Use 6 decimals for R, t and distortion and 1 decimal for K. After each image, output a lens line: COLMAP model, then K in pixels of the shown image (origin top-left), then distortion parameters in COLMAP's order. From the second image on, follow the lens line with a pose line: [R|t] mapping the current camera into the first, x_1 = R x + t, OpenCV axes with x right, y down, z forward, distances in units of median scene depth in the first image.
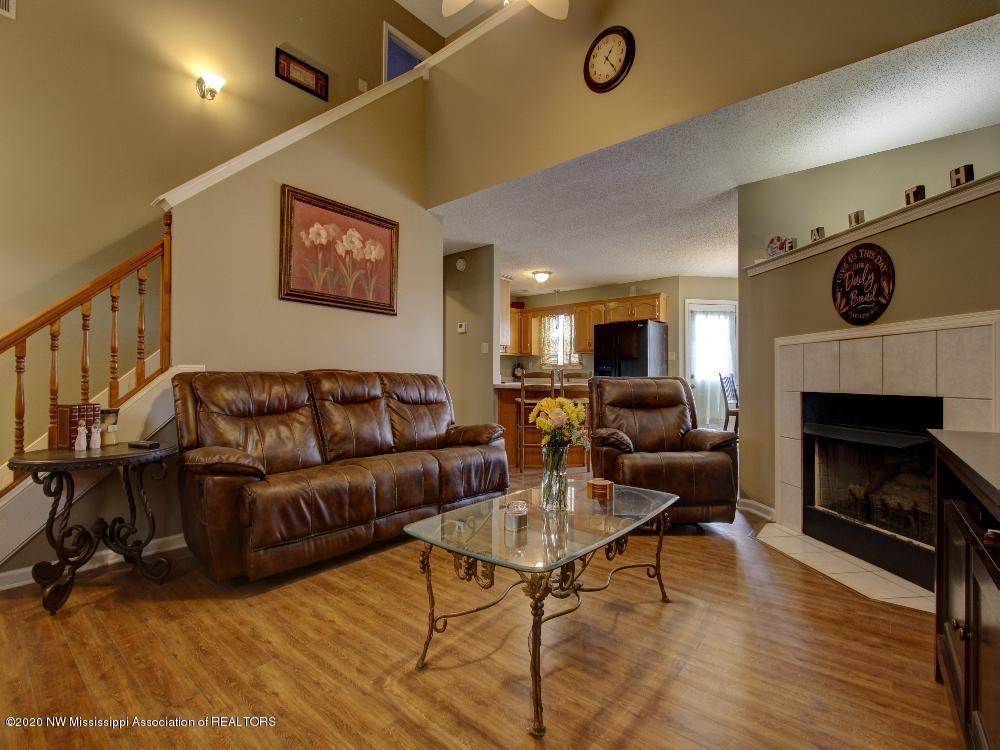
lens RADIAL K [[460.0, 0, 498.7], [0, 460.0, 371.8], [0, 0, 1]] dist [-0.011217, 0.000492]
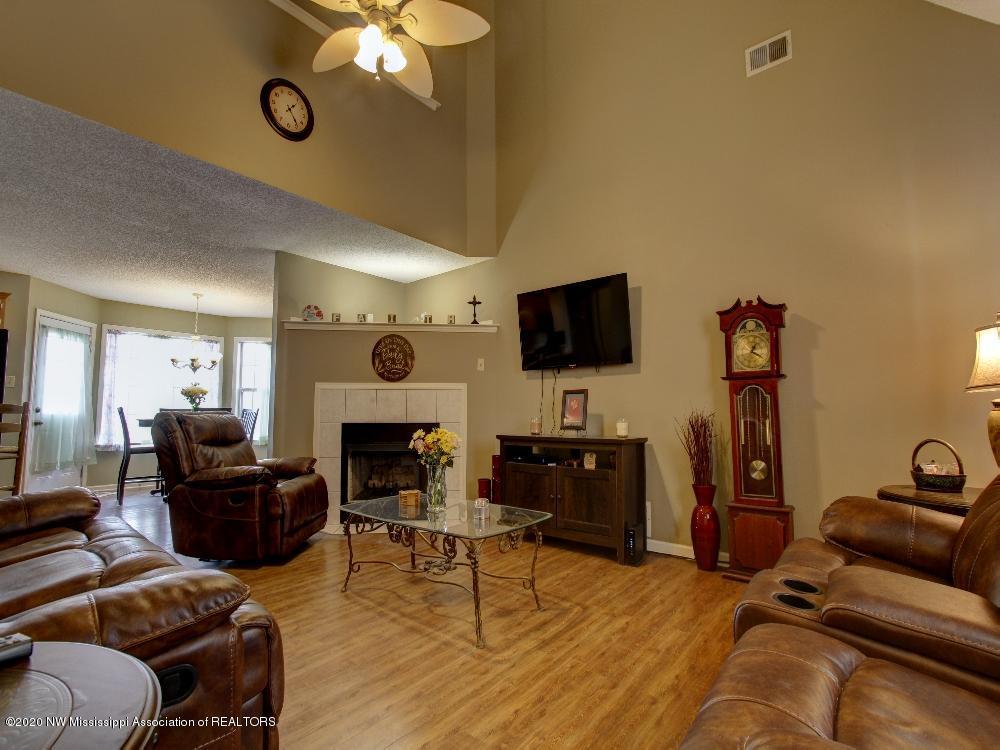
lens RADIAL K [[460.0, 0, 499.2], [0, 460.0, 379.7], [0, 0, 1]] dist [-0.011217, 0.000492]
pose [[0.006056, 0.072379, 0.997359, -0.858695], [-0.014983, 0.997272, -0.072282, 0.007683], [-0.999869, -0.014506, 0.007124, 0.558765]]
